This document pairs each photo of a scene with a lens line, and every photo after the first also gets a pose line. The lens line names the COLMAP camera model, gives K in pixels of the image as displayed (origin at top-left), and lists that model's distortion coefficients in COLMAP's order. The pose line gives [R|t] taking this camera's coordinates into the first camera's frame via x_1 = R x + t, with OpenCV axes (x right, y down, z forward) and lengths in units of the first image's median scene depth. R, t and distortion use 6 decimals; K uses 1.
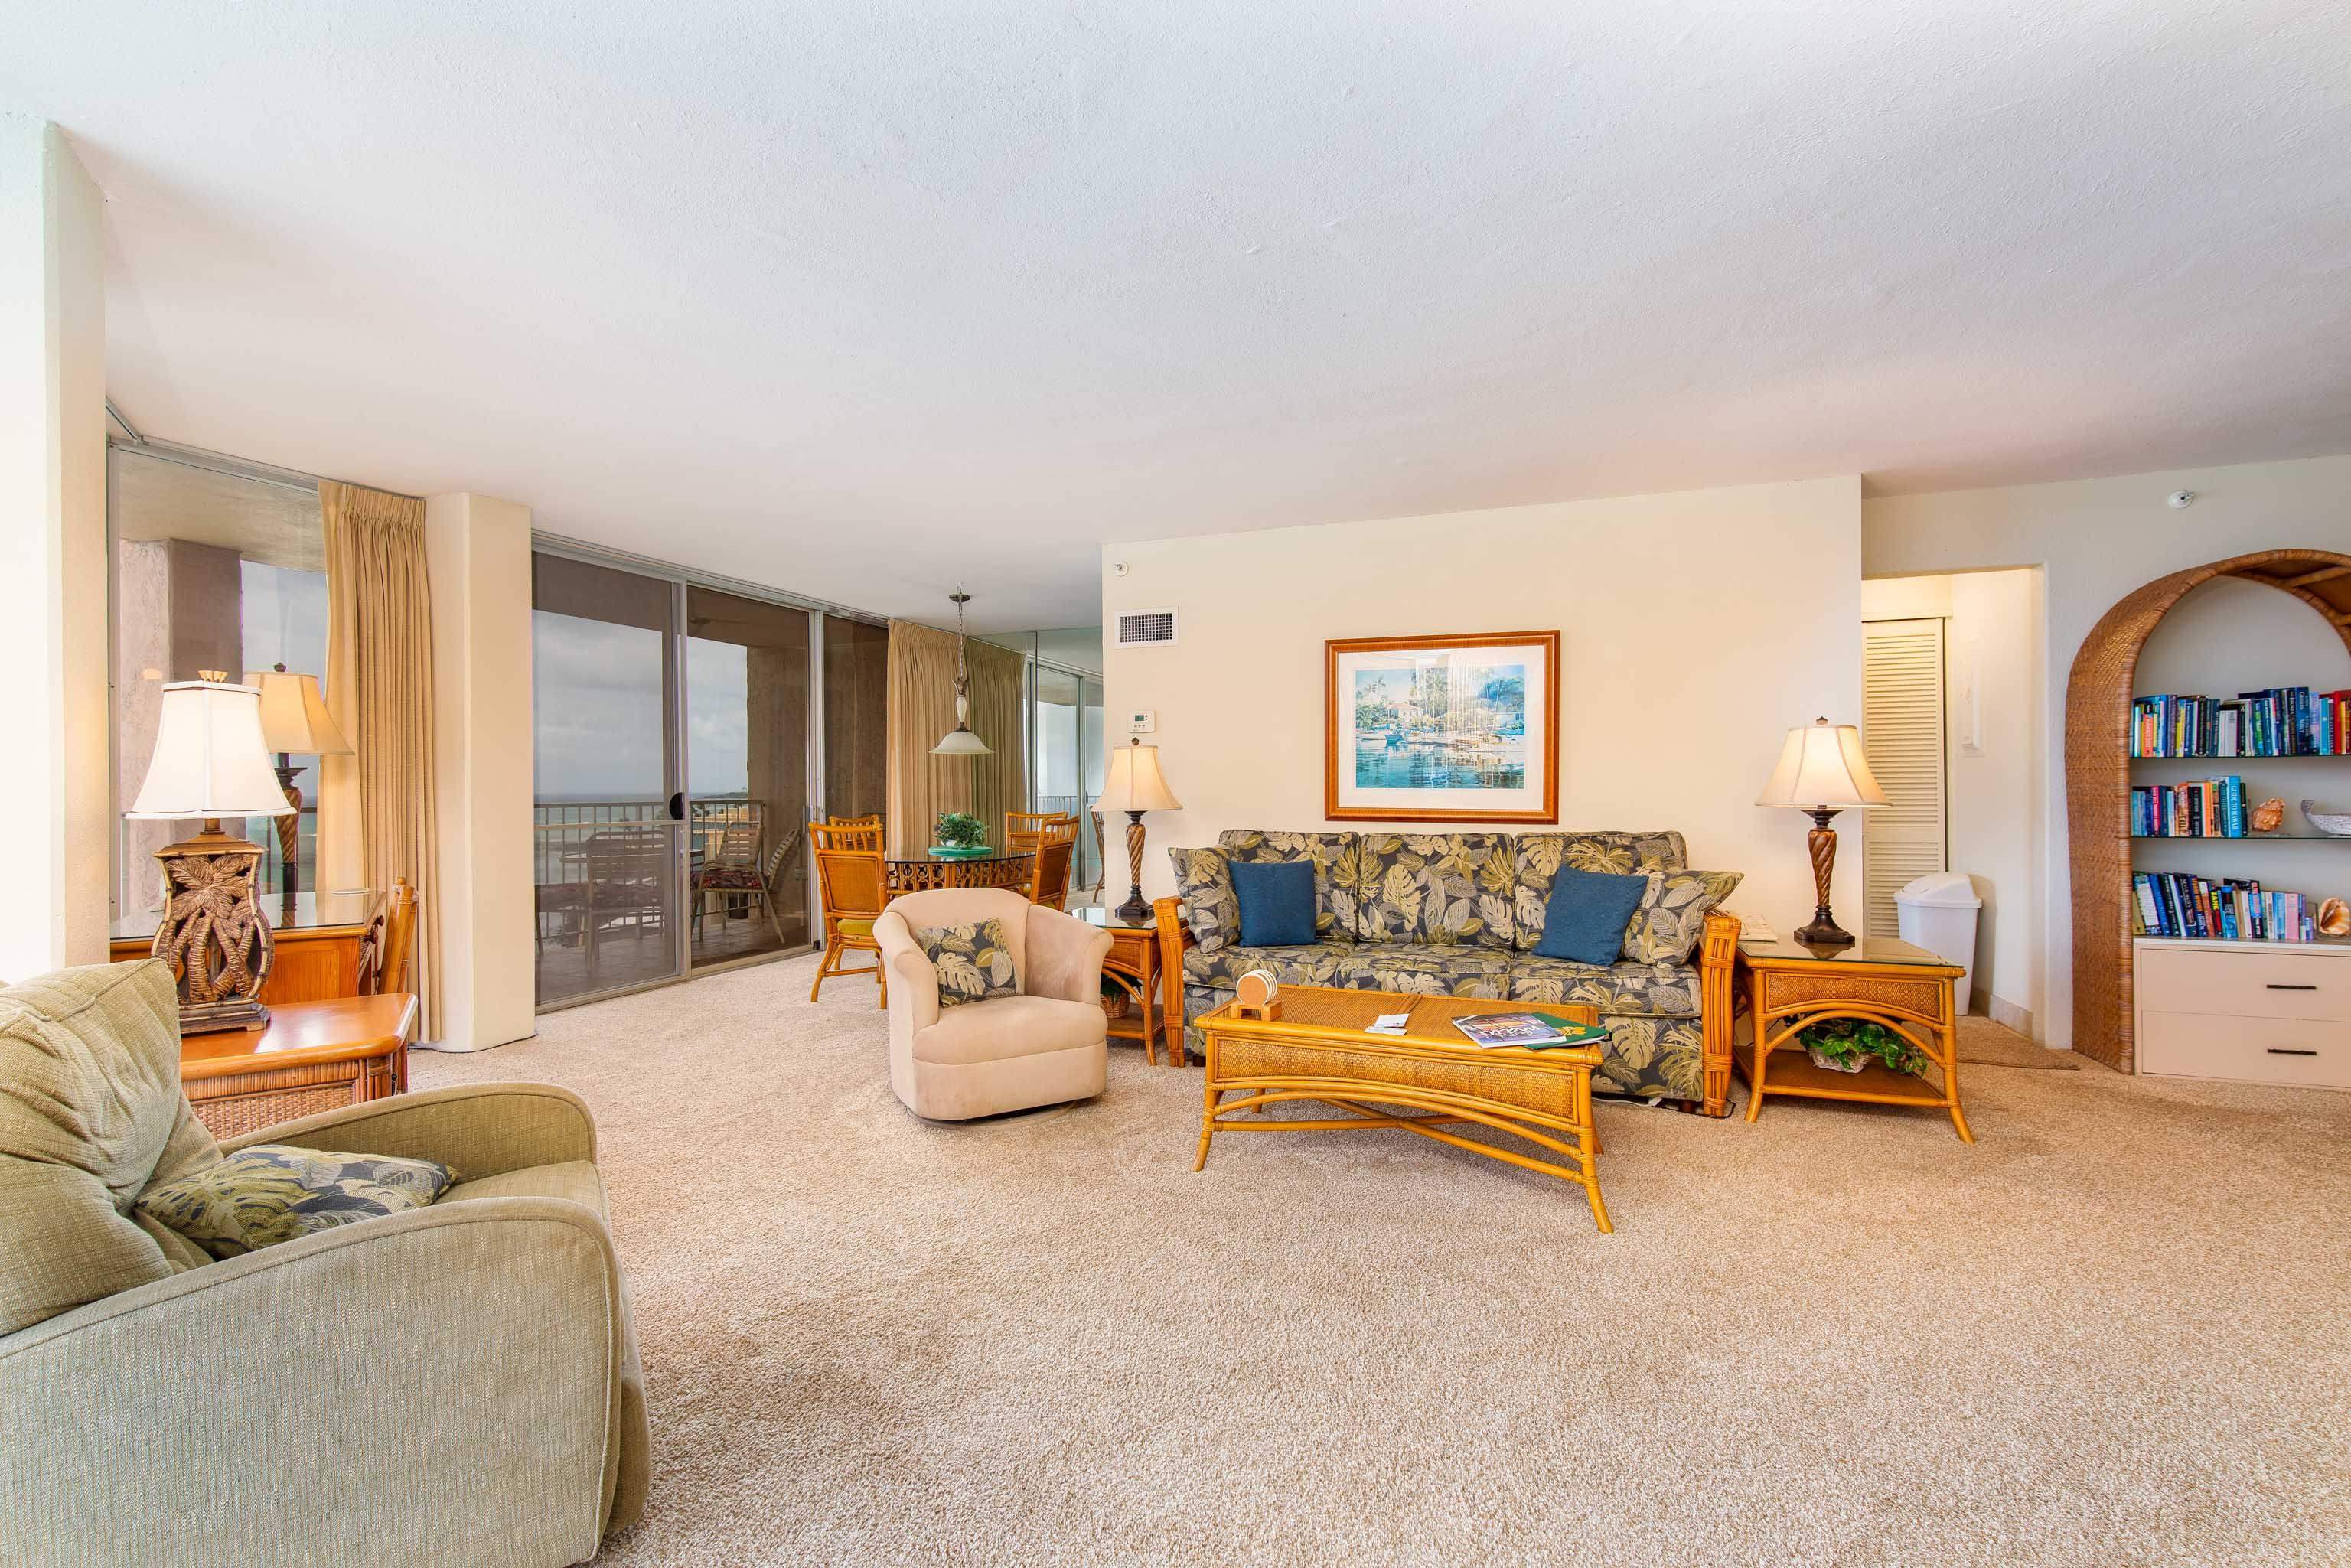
lens RADIAL K [[1009.1, 0, 1176.9], [0, 1009.1, 786.4], [0, 0, 1]] dist [0.001186, 0.001104]
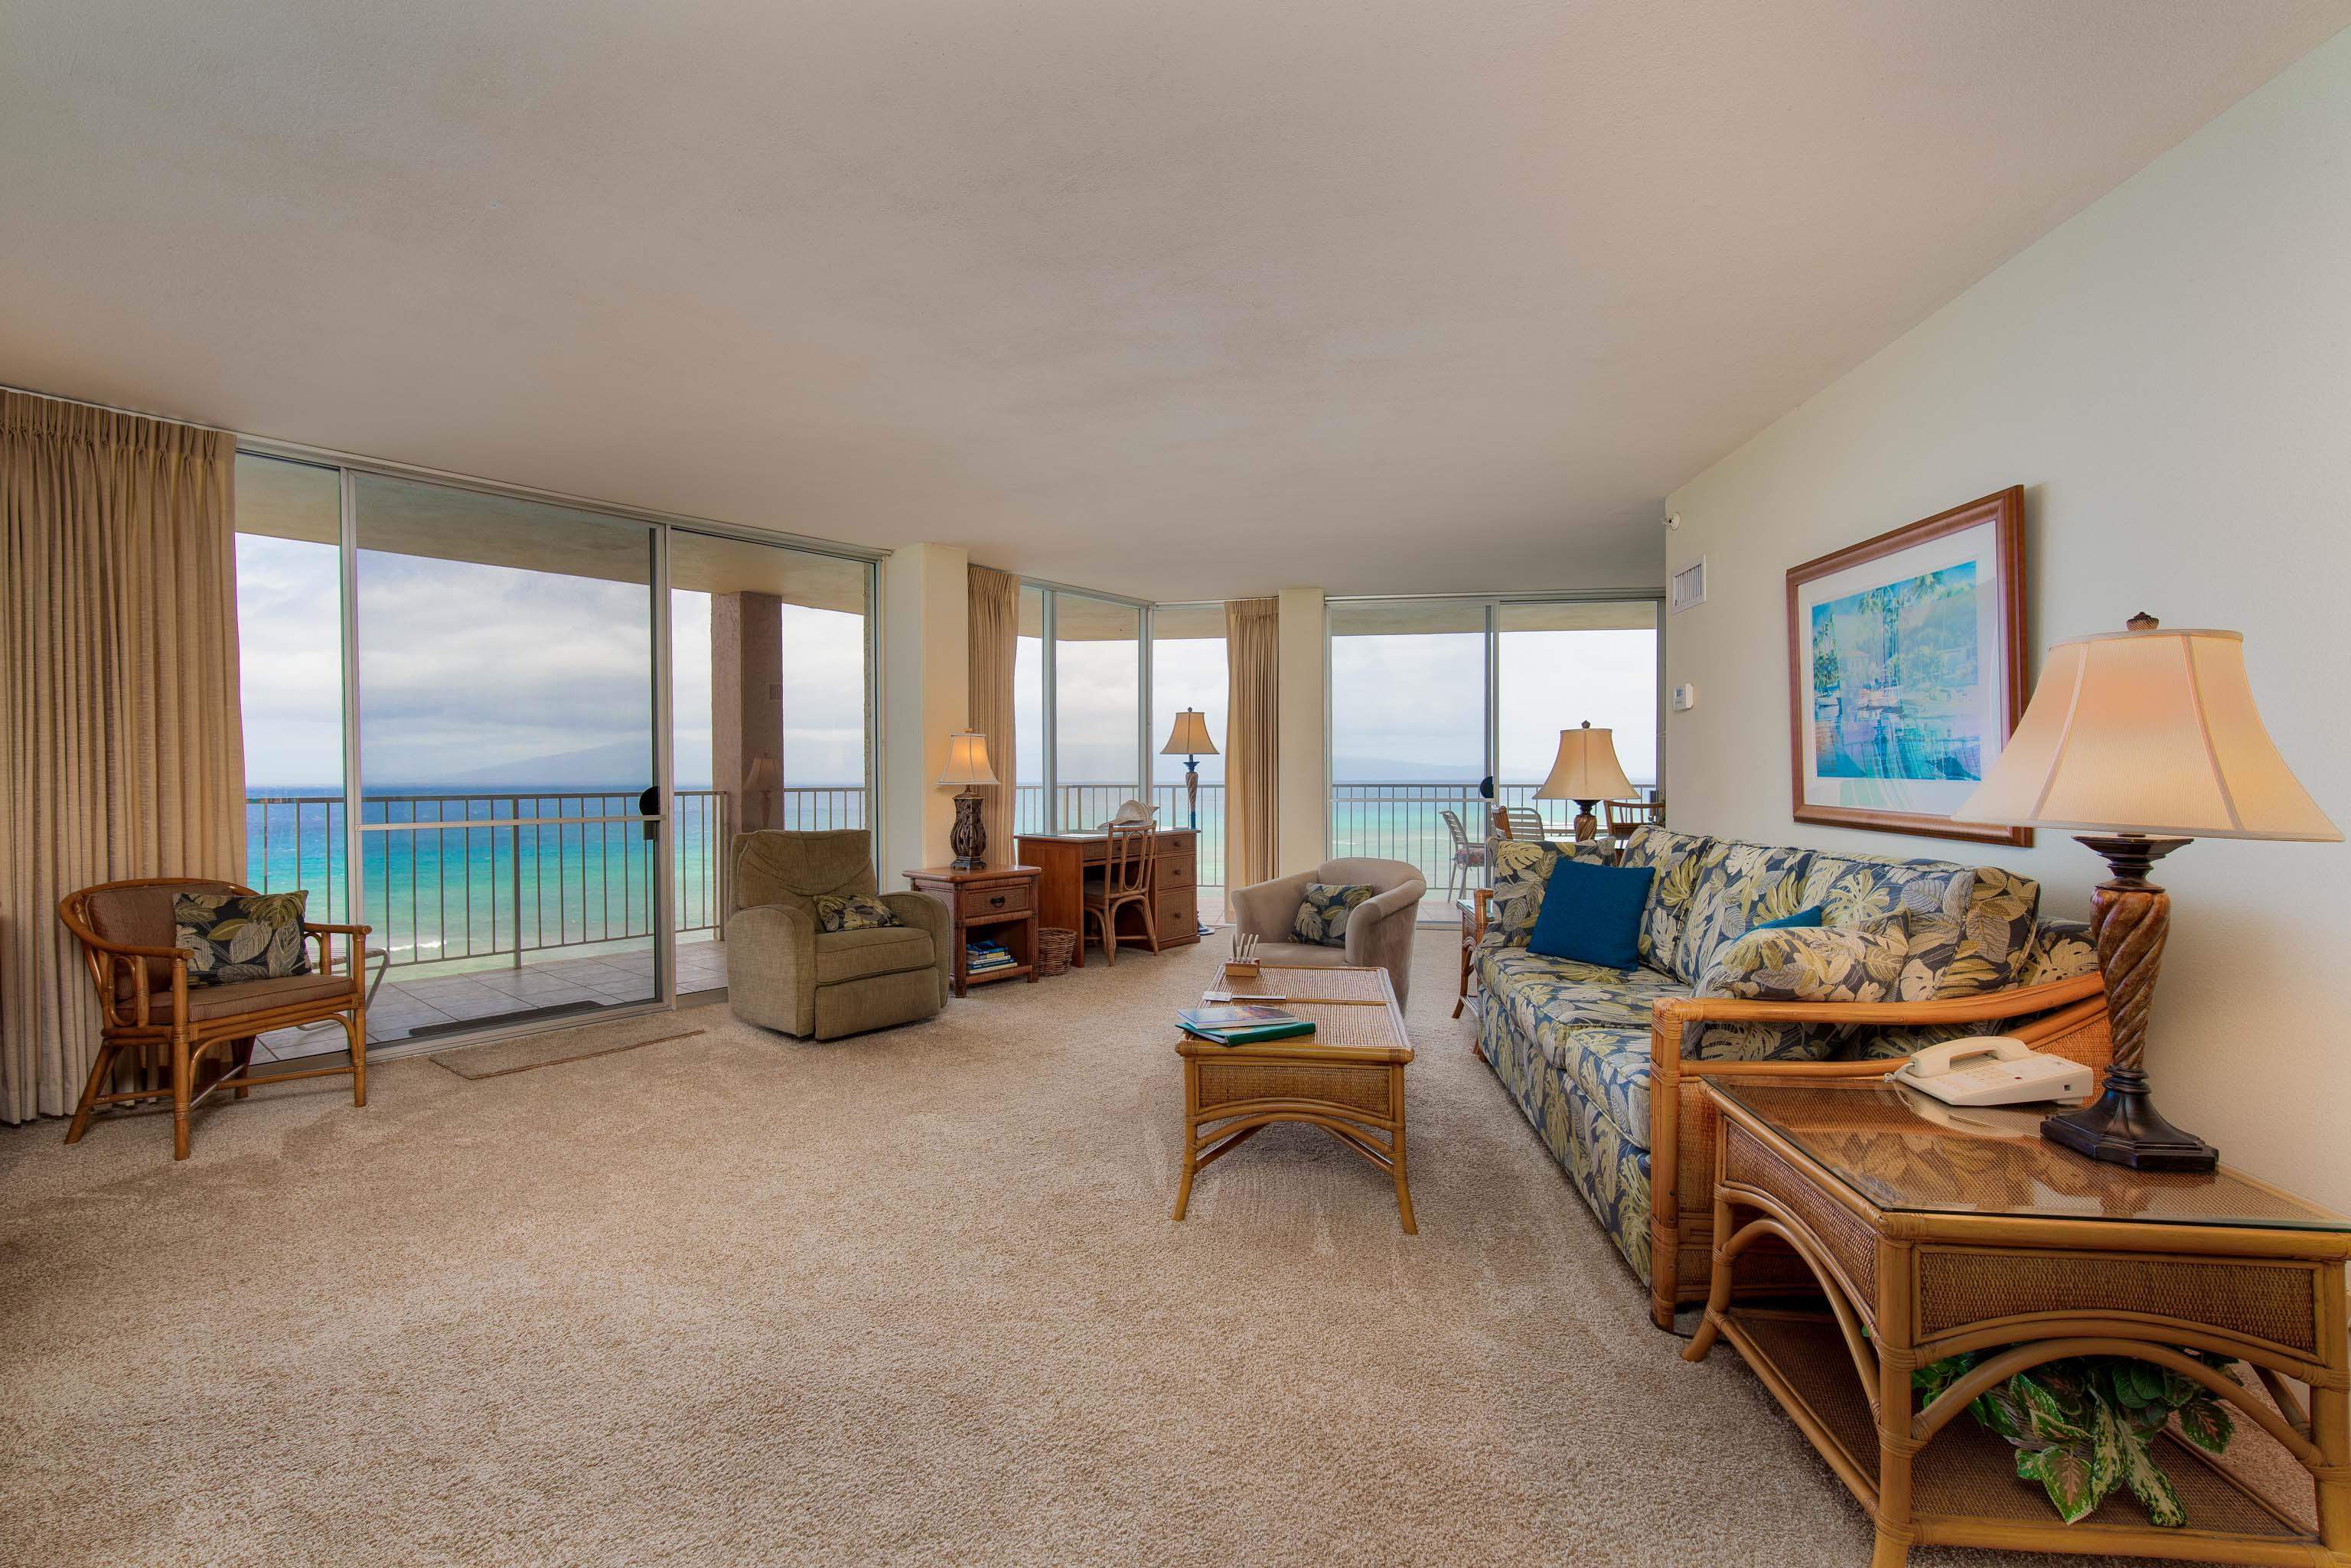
lens RADIAL K [[1009.1, 0, 1175.3], [0, 1009.1, 781.4], [0, 0, 1]] dist [0.001186, 0.001104]
pose [[0.243423, 0.012755, -0.969836, 0.796059], [-0.000666, 0.999915, 0.012983, -0.004389], [0.969920, -0.002514, 0.243411, 0.436444]]
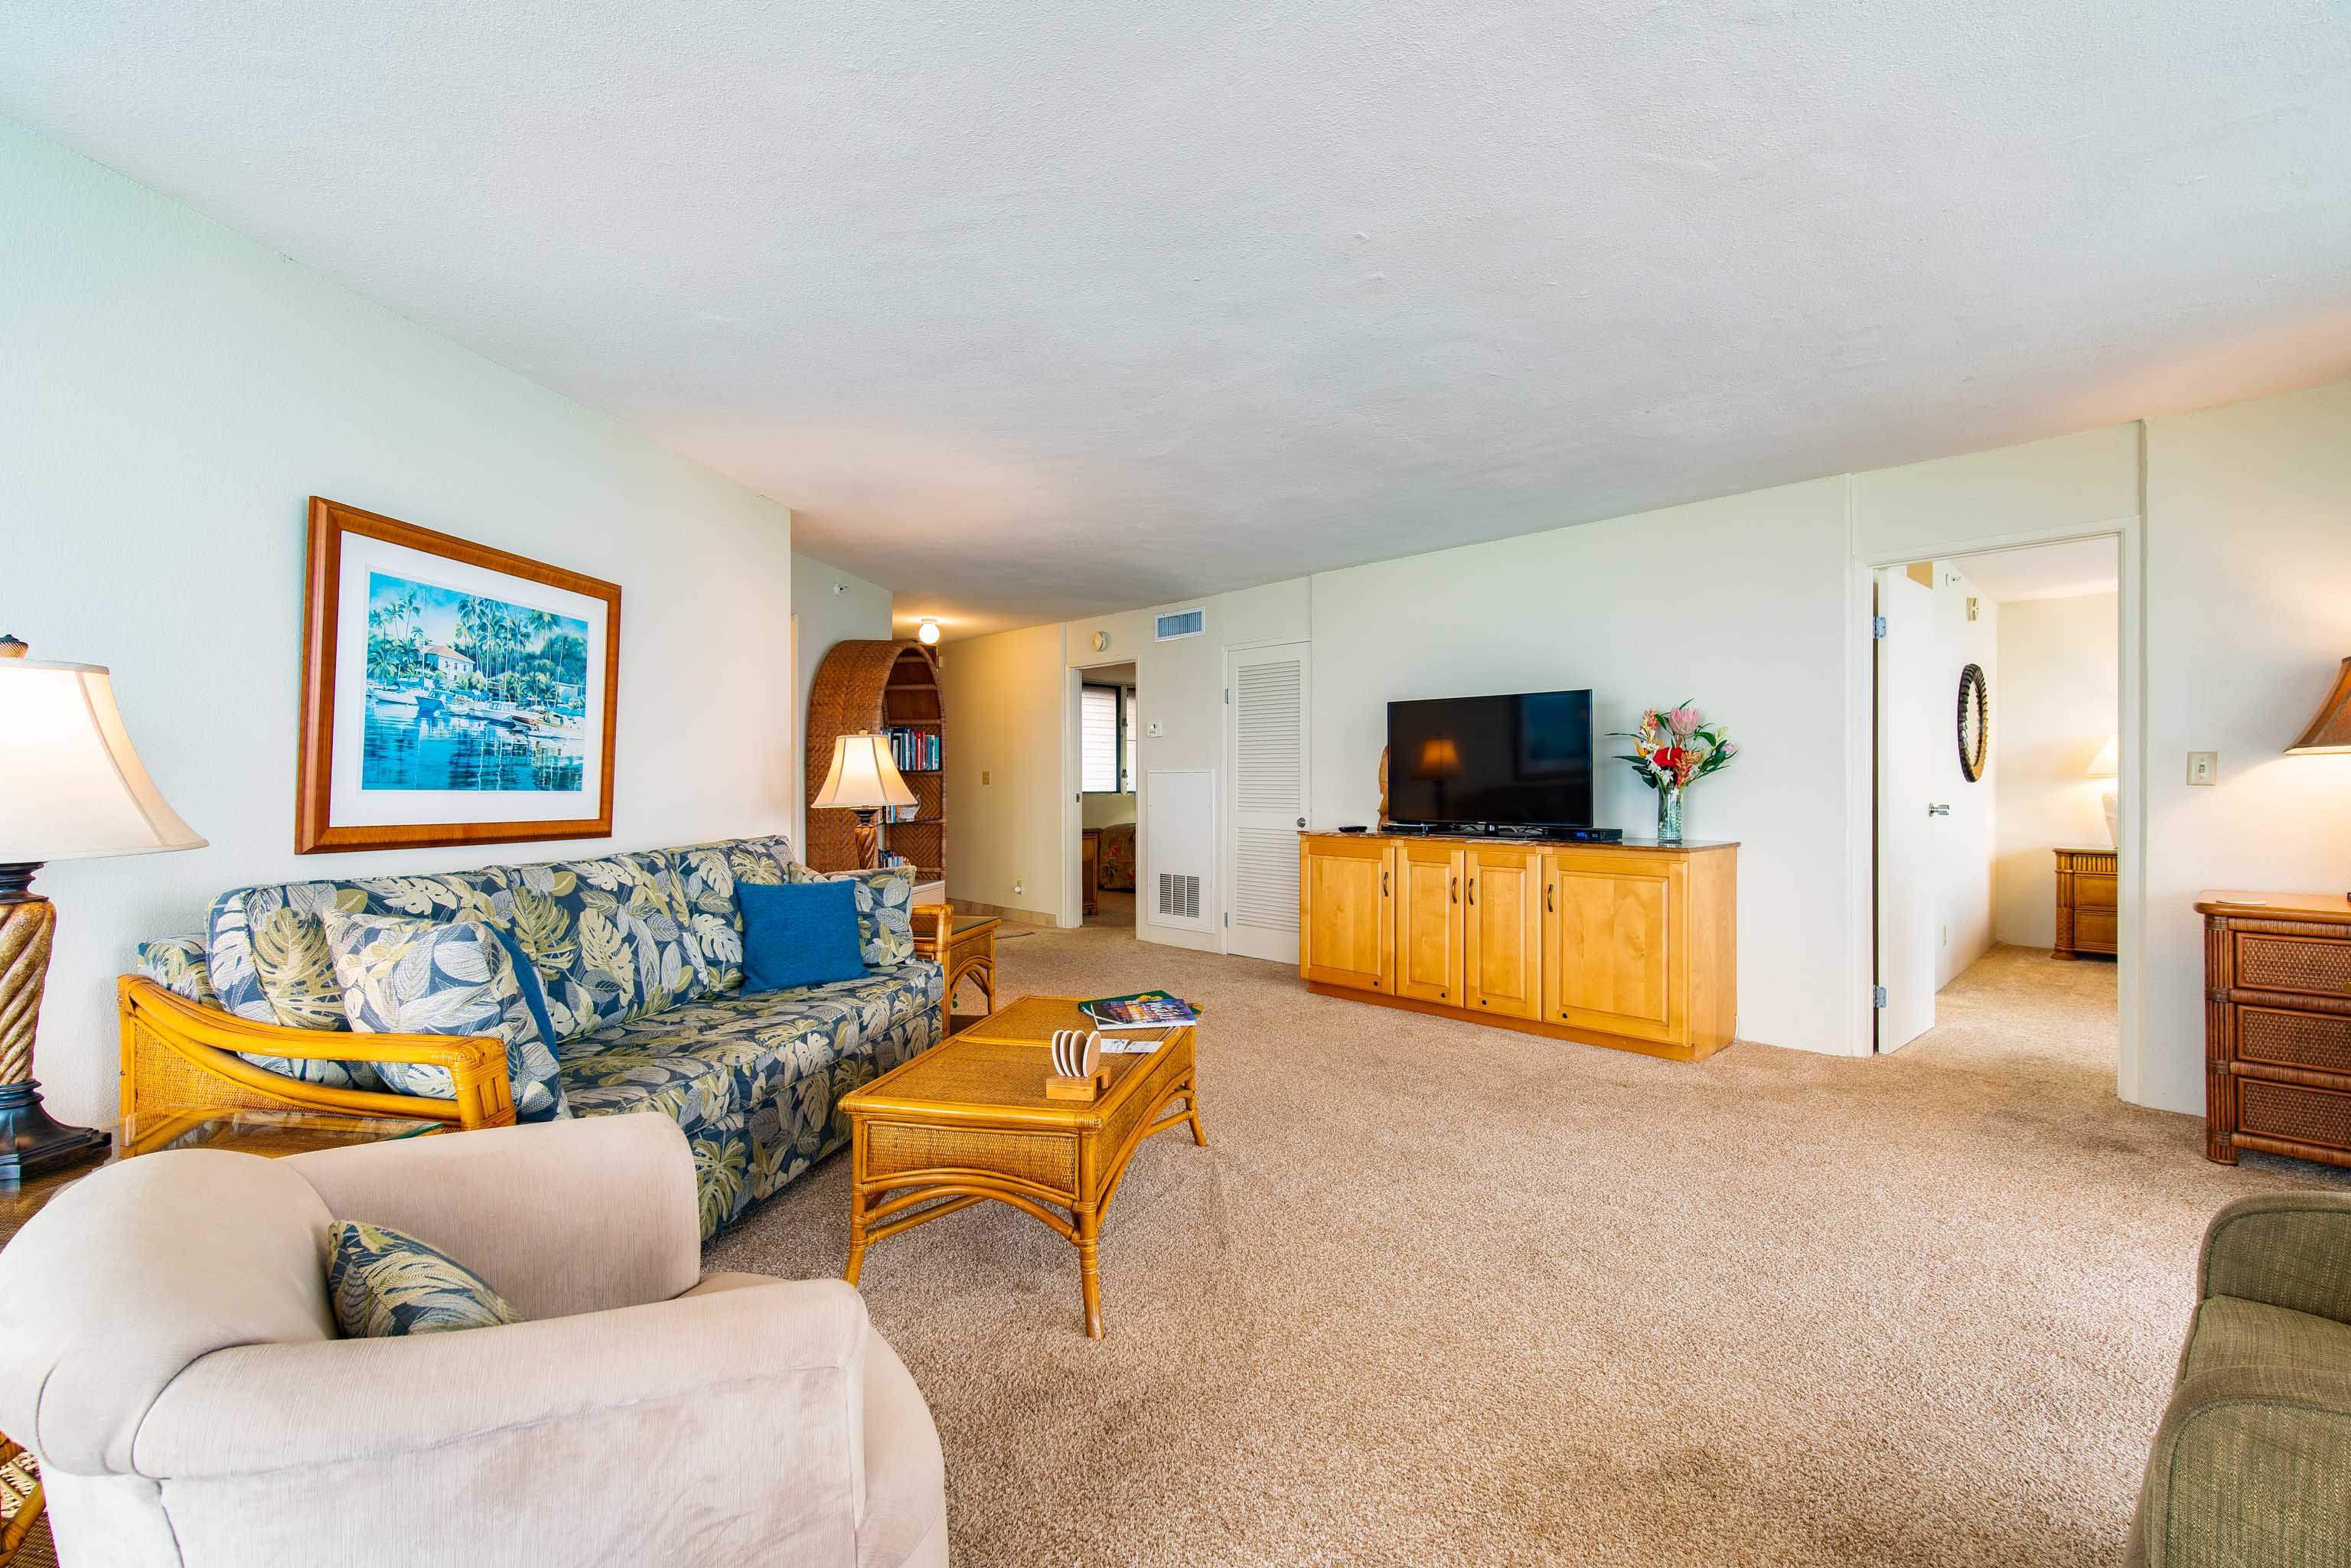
lens RADIAL K [[1009.1, 0, 1175.8], [0, 1009.1, 779.1], [0, 0, 1]] dist [0.001186, 0.001104]
pose [[-0.166674, 0.012274, 0.985936, -0.456499], [0.001171, 0.999924, -0.012250, 0.003328], [-0.986011, -0.000888, -0.166676, 0.711868]]
